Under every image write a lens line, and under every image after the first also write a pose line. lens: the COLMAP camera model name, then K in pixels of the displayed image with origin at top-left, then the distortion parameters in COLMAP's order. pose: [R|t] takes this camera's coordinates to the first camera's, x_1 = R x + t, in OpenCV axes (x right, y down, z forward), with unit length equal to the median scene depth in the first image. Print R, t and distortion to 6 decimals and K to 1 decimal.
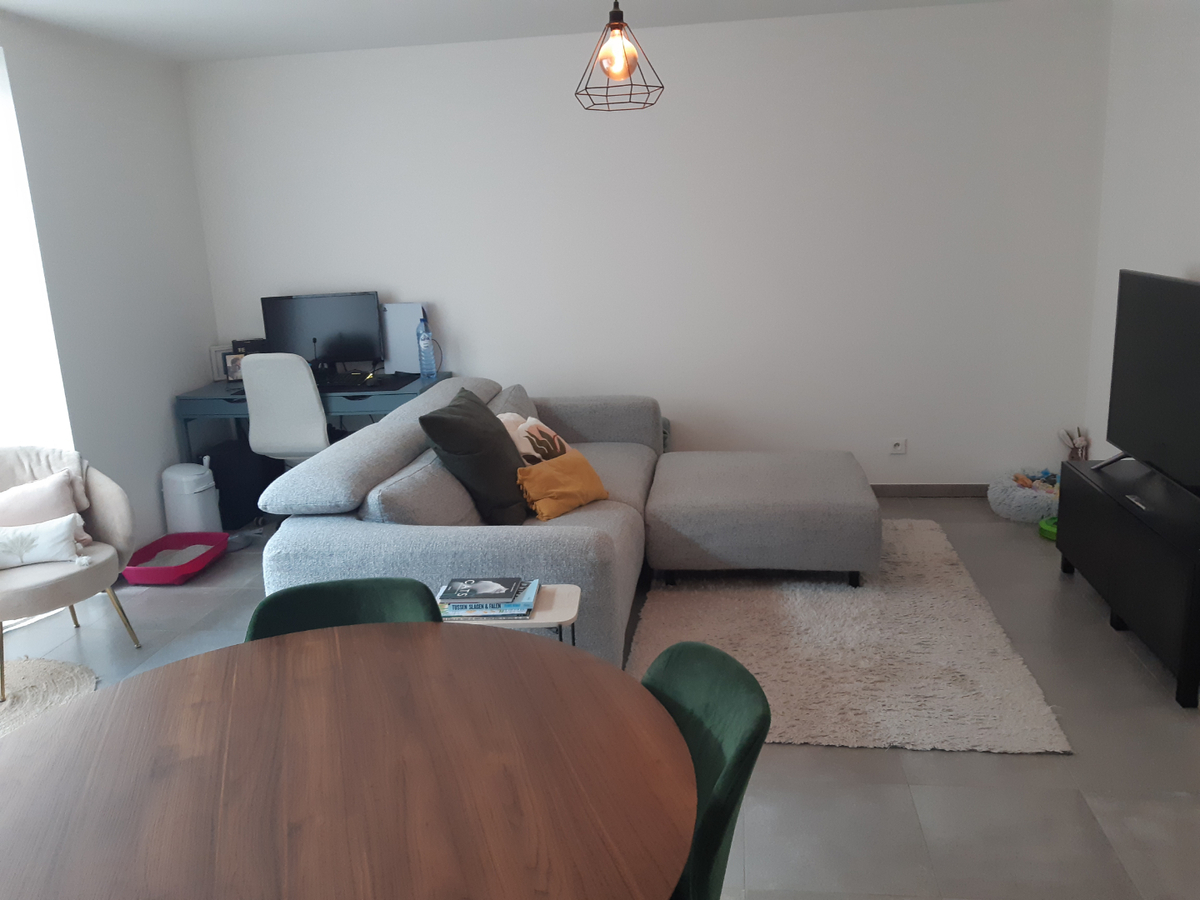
lens RADIAL K [[927.1, 0, 596.2], [0, 927.1, 441.4], [0, 0, 1]] dist [0.013676, -0.022194]
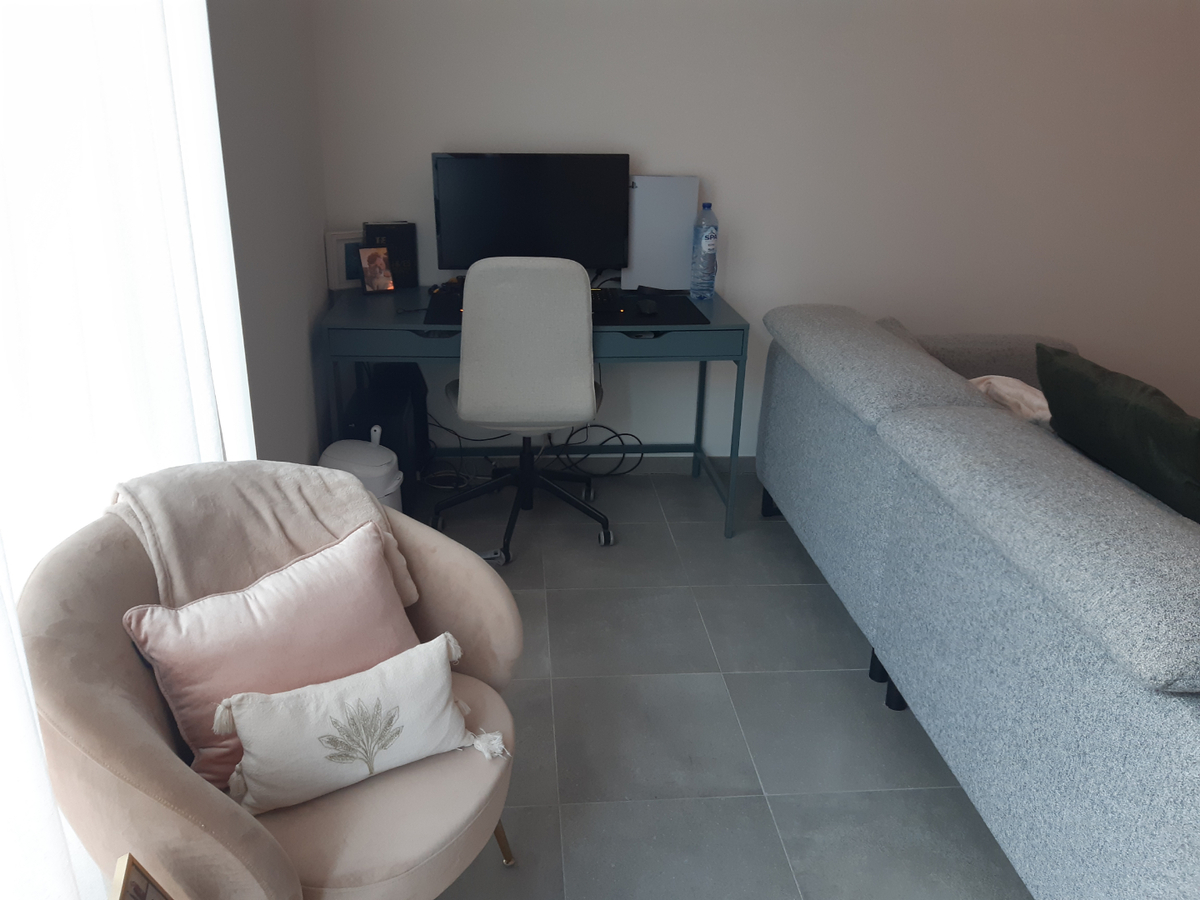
lens RADIAL K [[927.1, 0, 611.0], [0, 927.1, 450.9], [0, 0, 1]] dist [0.013676, -0.022194]
pose [[0.972283, -0.010872, 0.233554, -0.554575], [-0.020530, 0.991090, 0.131601, -0.066216], [-0.232904, -0.132748, 0.963397, 0.535122]]
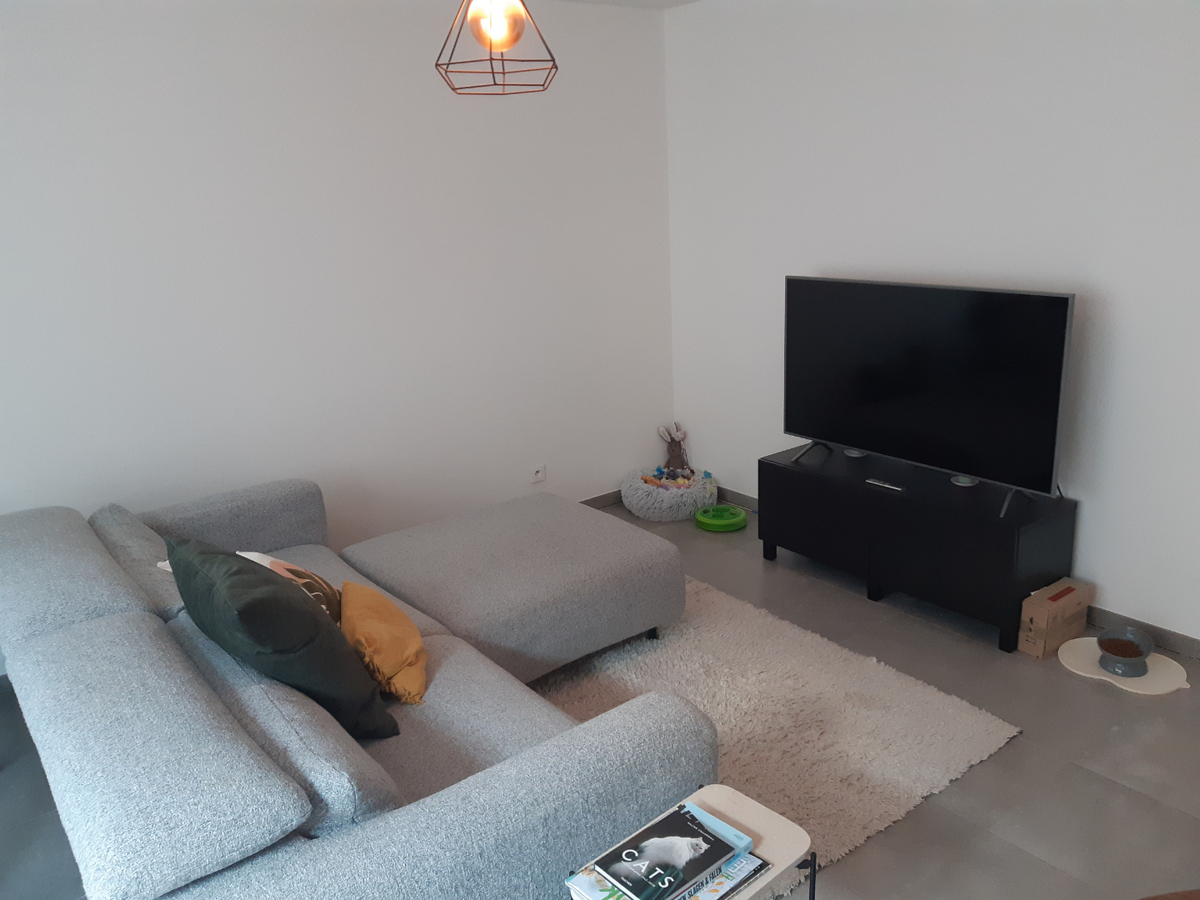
lens RADIAL K [[927.1, 0, 605.2], [0, 927.1, 450.4], [0, 0, 1]] dist [0.013676, -0.022194]
pose [[0.700726, -0.191631, 0.687212, -0.365798], [0.183090, 0.979293, 0.086388, -0.118612], [-0.689536, 0.065287, 0.721302, 0.384107]]
